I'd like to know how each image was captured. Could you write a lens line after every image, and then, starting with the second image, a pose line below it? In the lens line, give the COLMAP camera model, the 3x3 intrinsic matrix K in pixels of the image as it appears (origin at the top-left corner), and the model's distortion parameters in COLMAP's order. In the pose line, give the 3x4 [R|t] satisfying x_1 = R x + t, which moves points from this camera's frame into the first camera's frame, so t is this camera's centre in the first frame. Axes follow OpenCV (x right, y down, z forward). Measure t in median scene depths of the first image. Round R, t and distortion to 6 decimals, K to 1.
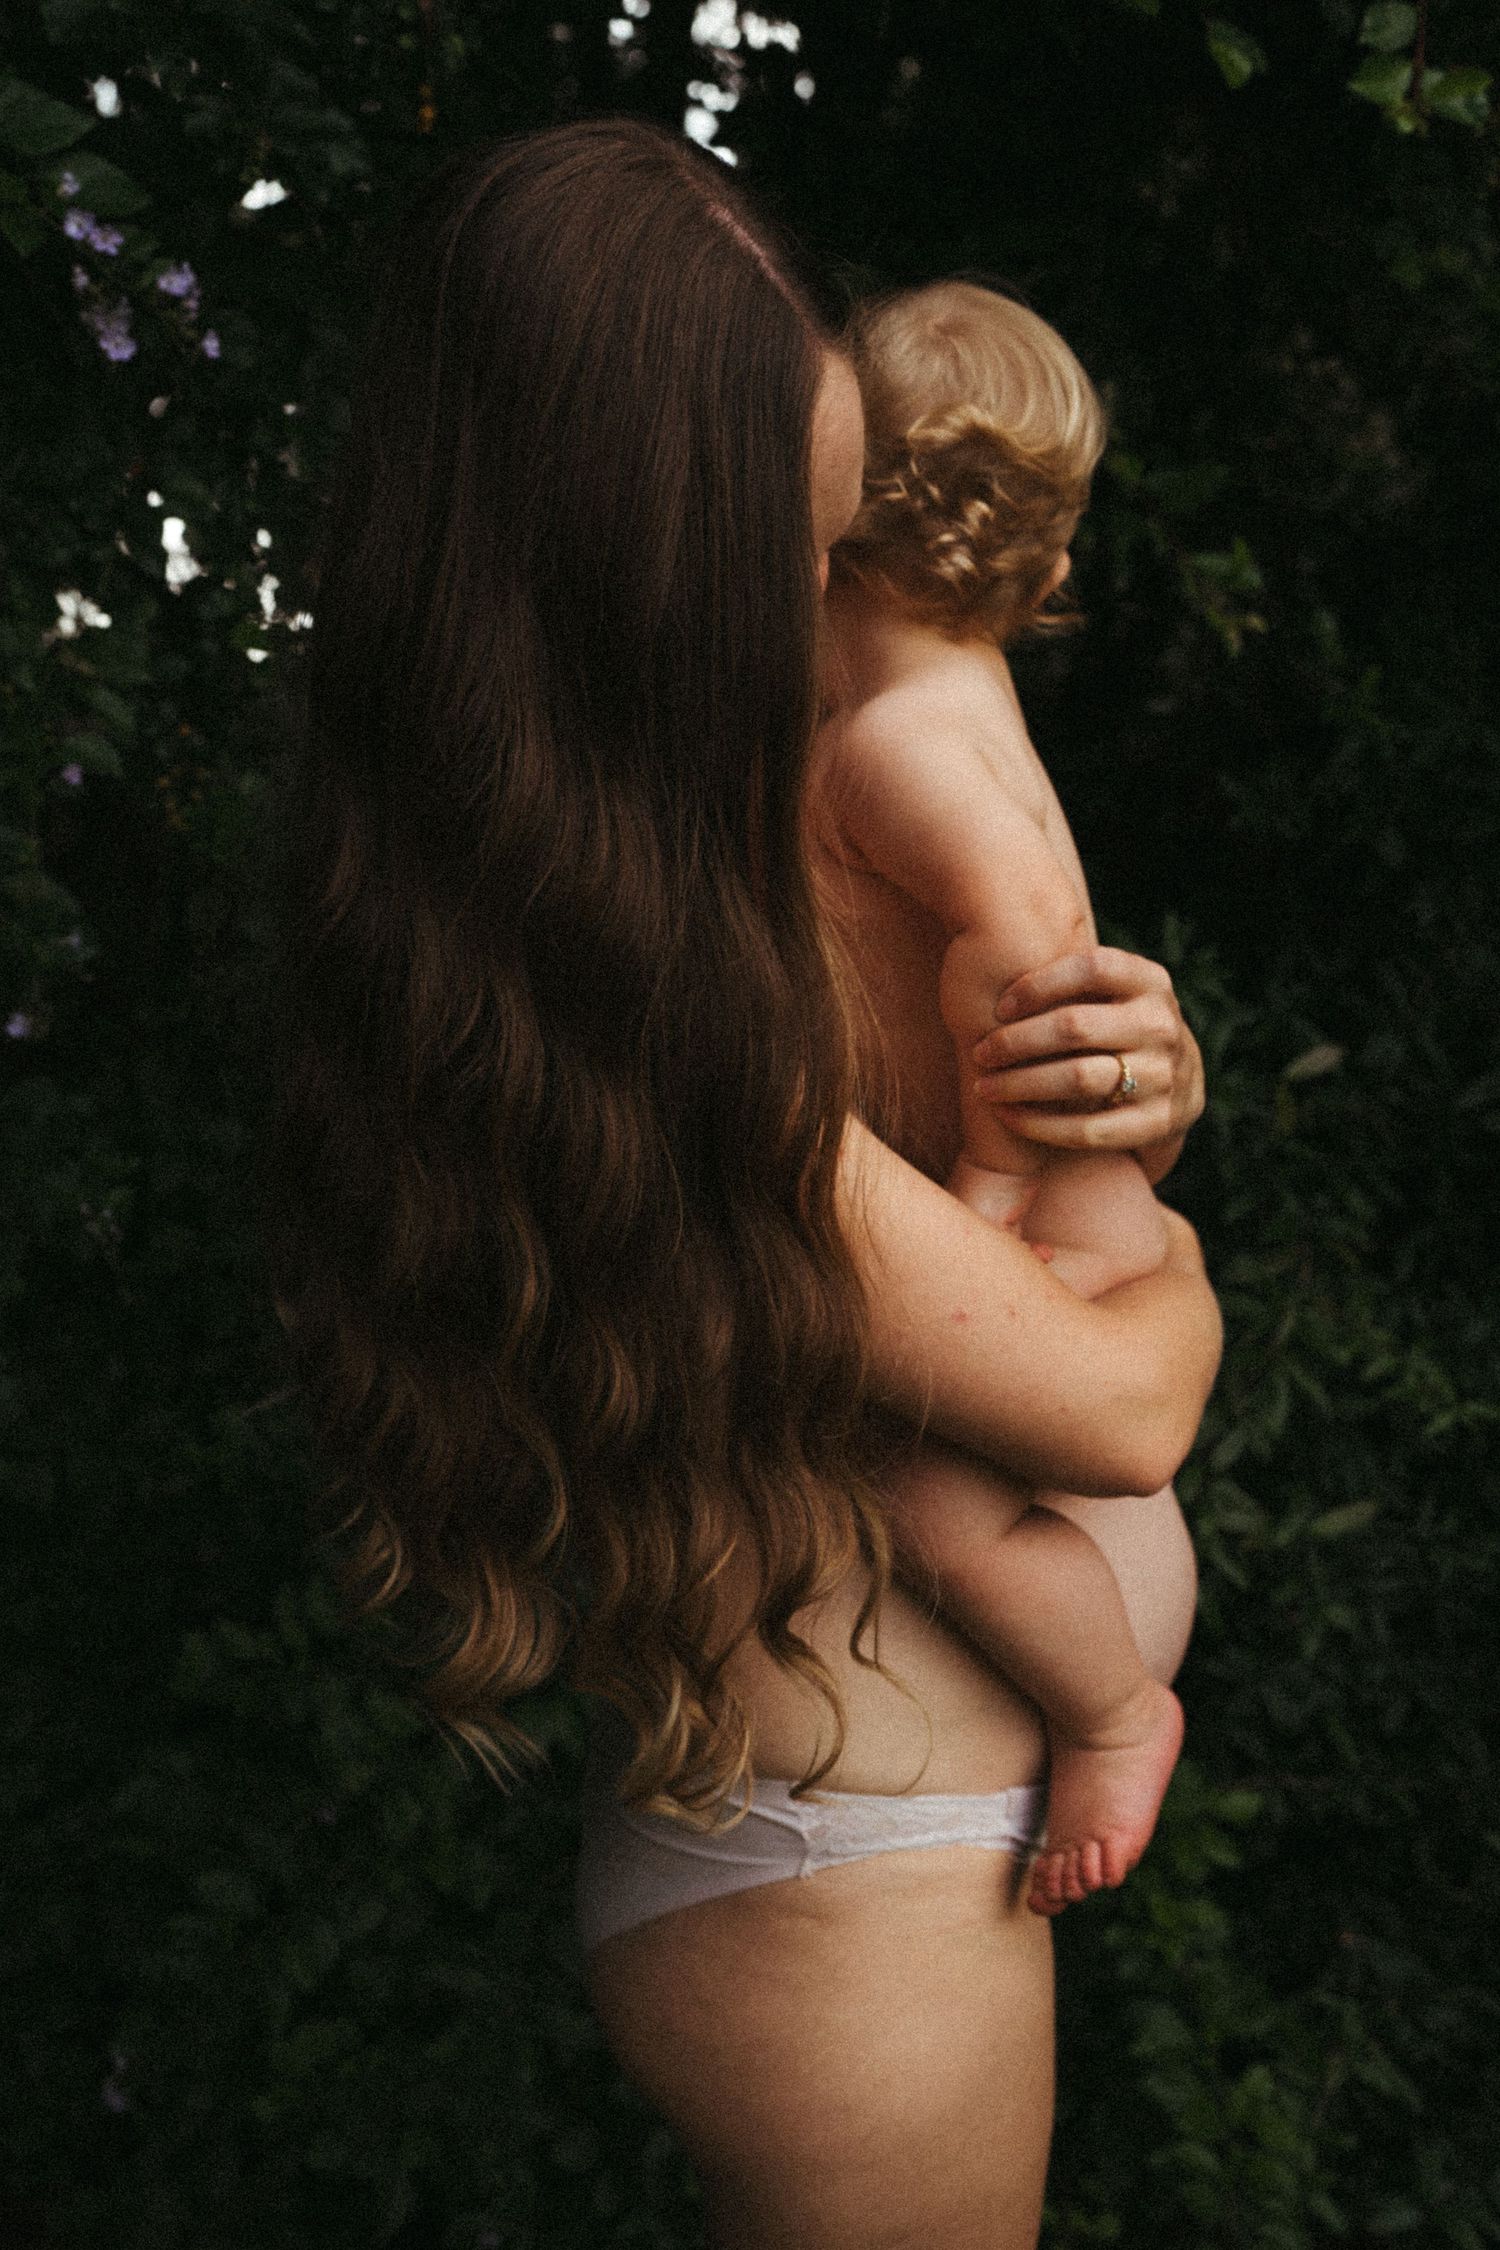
lens RADIAL K [[2185.7, 0, 715.4], [0, 2185.7, 1119.1], [0, 0, 1]] dist [0.022848, 0.000000]
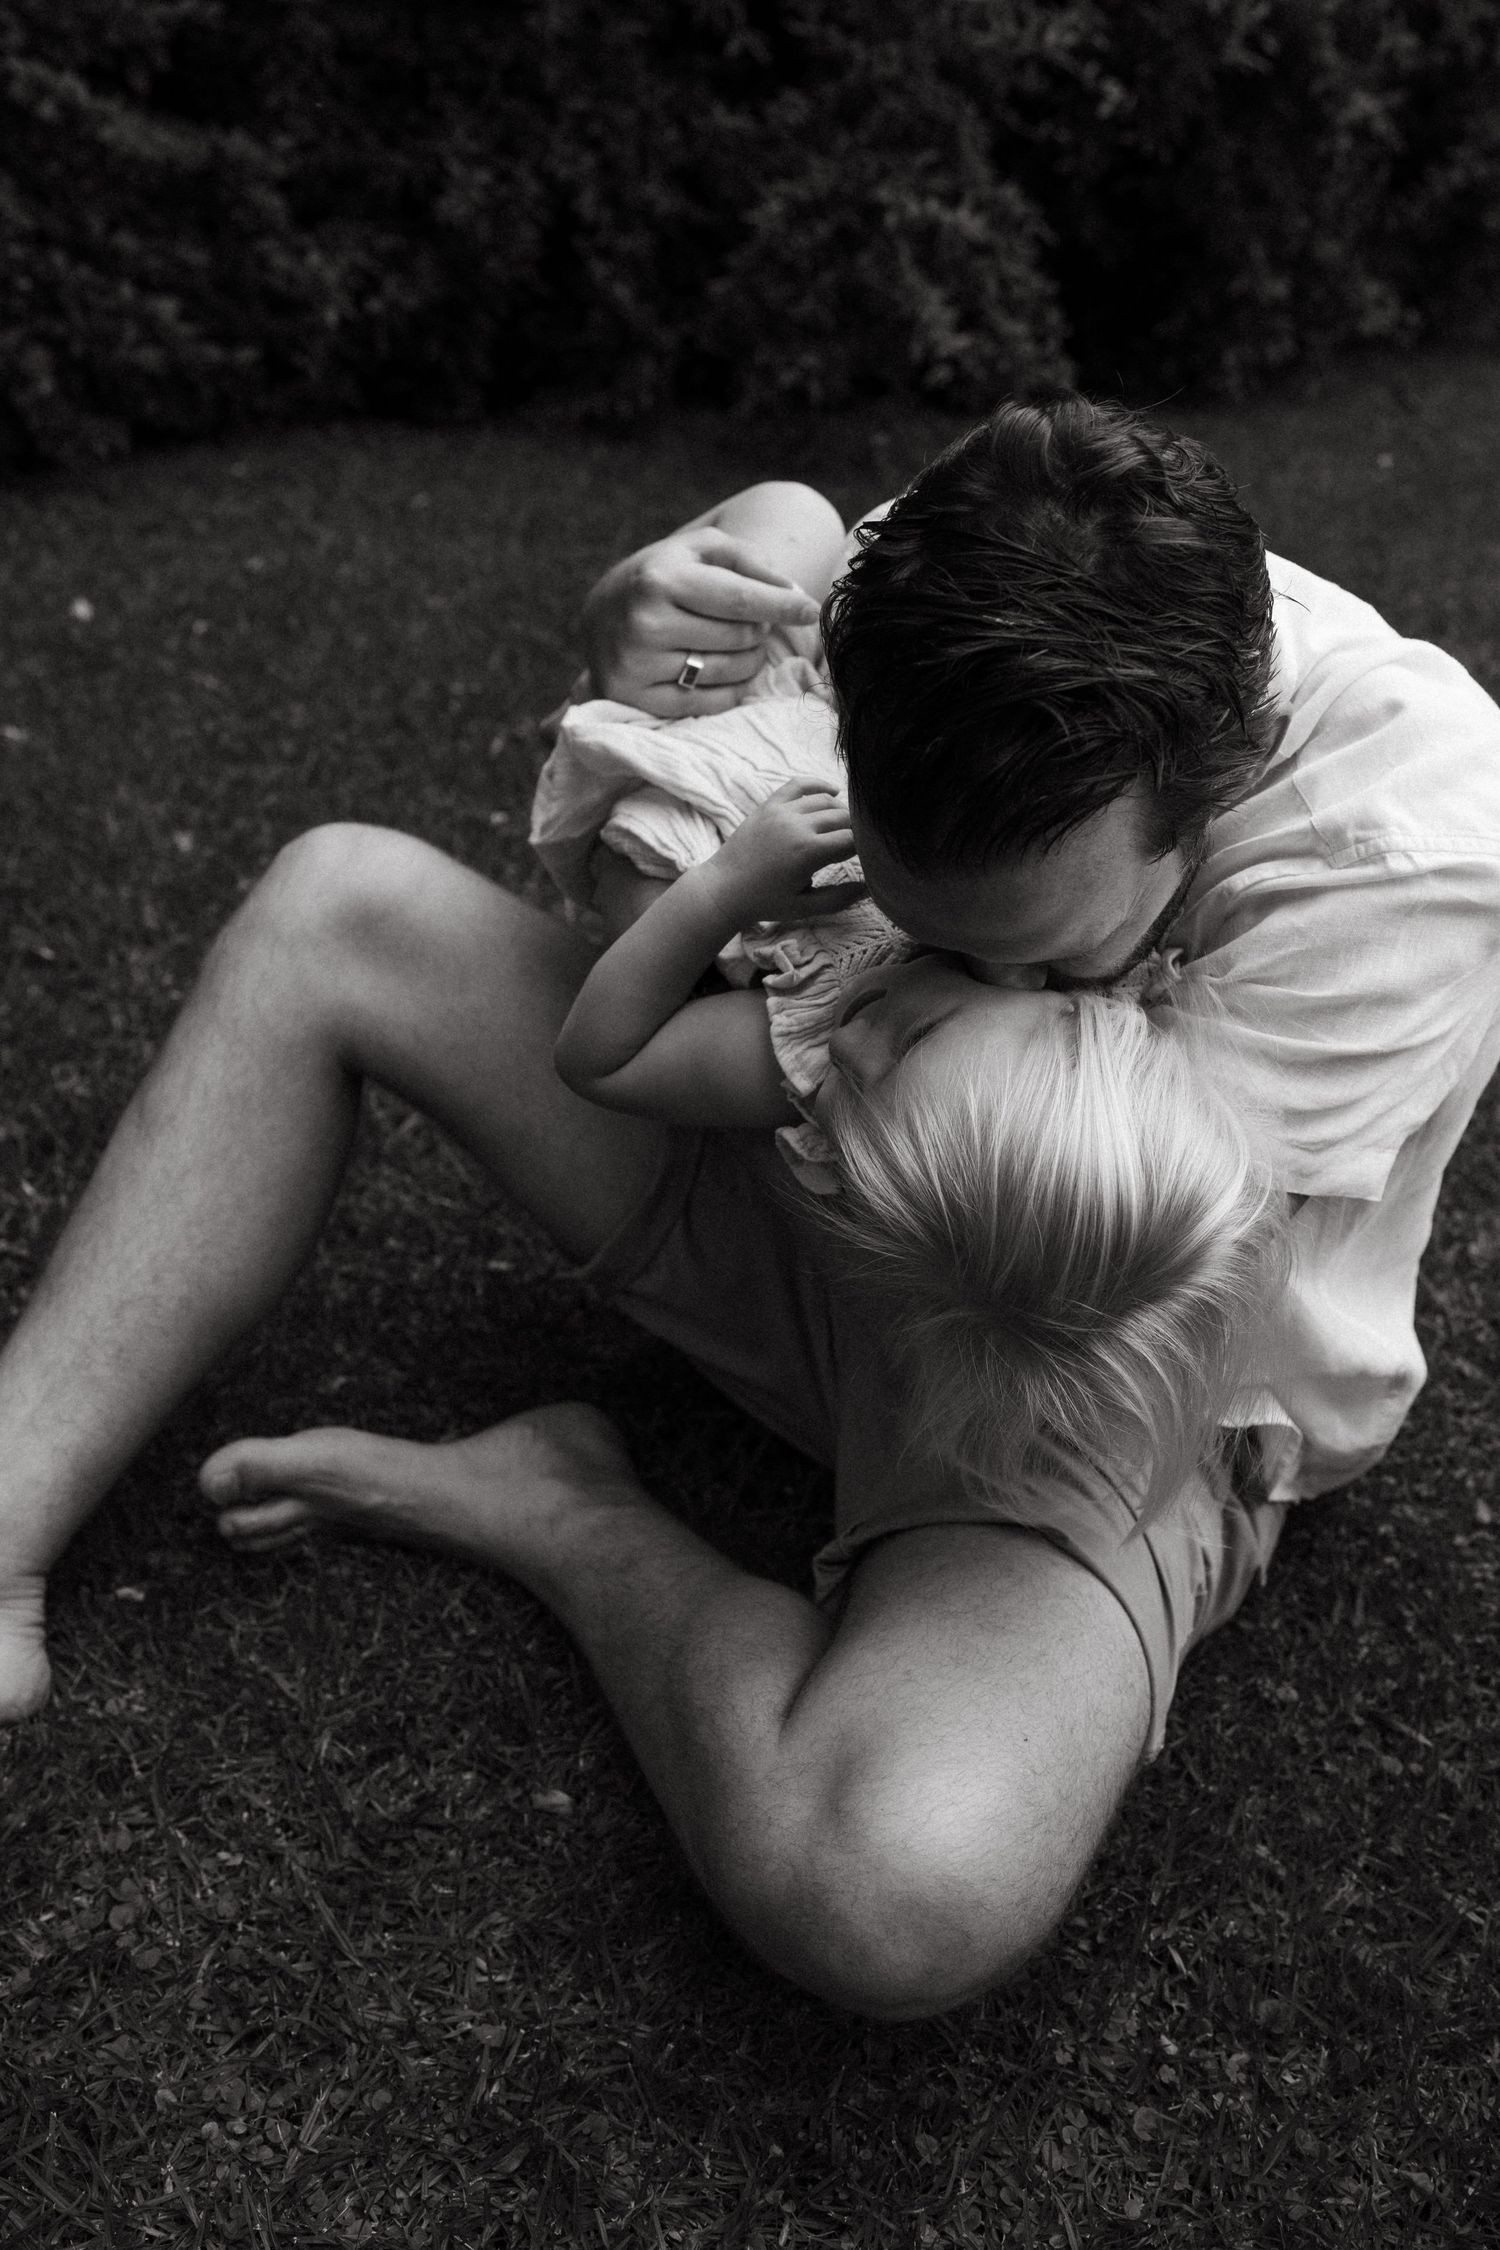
lens RADIAL K [[2185.7, 0, 736.1], [0, 2185.7, 1138.5], [0, 0, 1]] dist [0.022848, 0.000000]
pose [[0.823270, -0.245478, 0.511827, -0.799995], [0.056159, 0.932458, 0.356887, 0.510429], [-0.564865, -0.265070, 0.781451, -1.296917]]
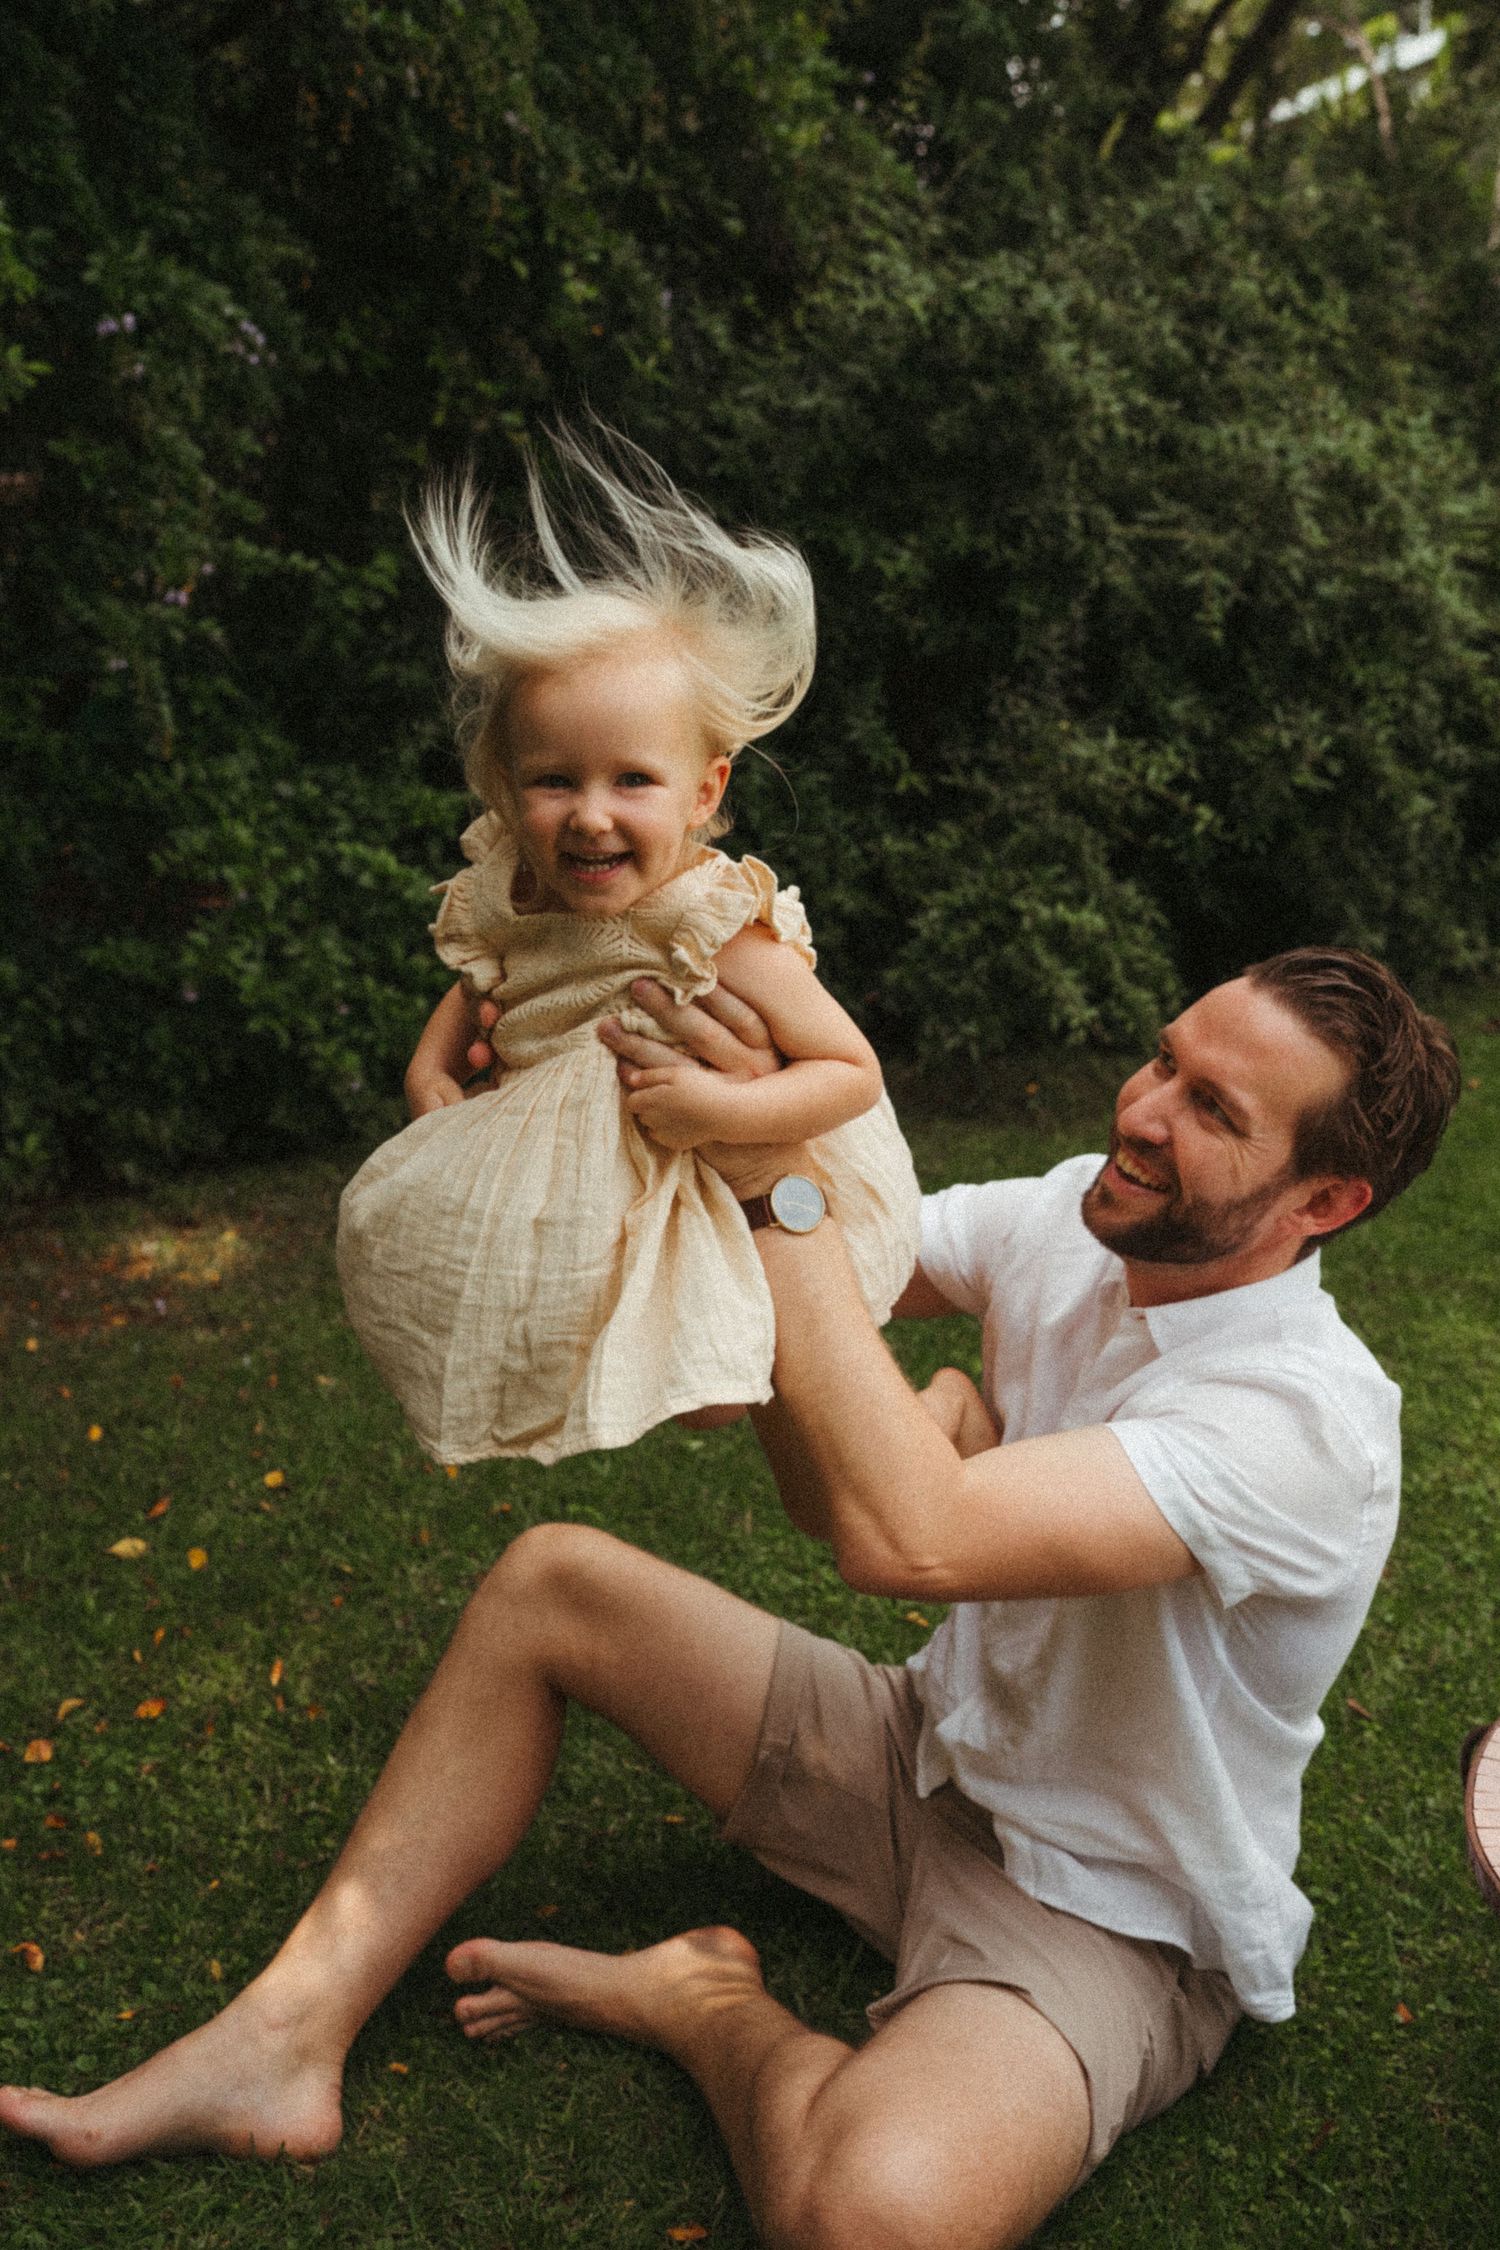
lens RADIAL K [[2185.7, 0, 732.9], [0, 2185.7, 1121.9], [0, 0, 1]] dist [0.022848, 0.000000]
pose [[0.877873, -0.150627, 0.454589, -0.898027], [0.112930, 0.987589, 0.109151, 0.361278], [-0.465388, -0.044484, 0.883988, -1.632247]]
